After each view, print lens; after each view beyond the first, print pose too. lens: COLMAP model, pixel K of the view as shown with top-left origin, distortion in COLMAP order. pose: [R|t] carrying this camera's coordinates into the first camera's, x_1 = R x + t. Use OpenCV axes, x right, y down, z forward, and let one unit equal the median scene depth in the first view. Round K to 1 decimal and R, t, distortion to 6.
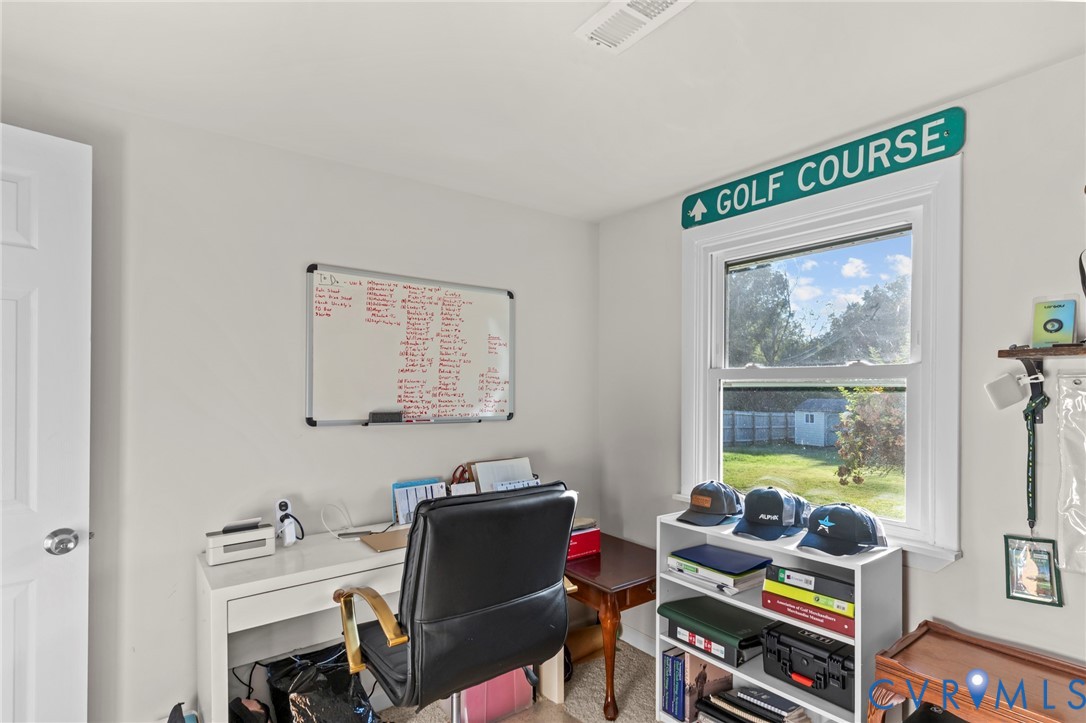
lens RADIAL K [[527.1, 0, 515.4], [0, 527.1, 387.1], [0, 0, 1]] dist [0.000214, 0.000223]
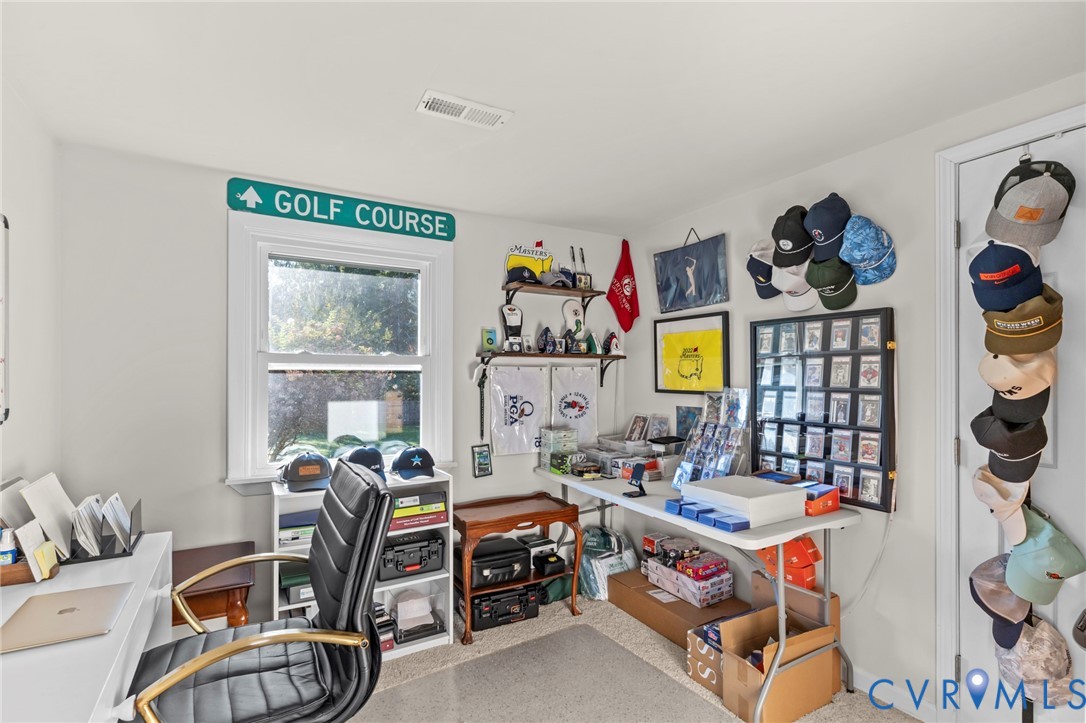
lens RADIAL K [[527.1, 0, 540.5], [0, 527.1, 368.1], [0, 0, 1]] dist [0.000214, 0.000223]
pose [[0.130234, 0.007855, 0.991452, -0.798911], [-0.003187, 0.999967, -0.007503, 0.004066], [-0.991478, -0.002183, 0.130255, 0.410792]]
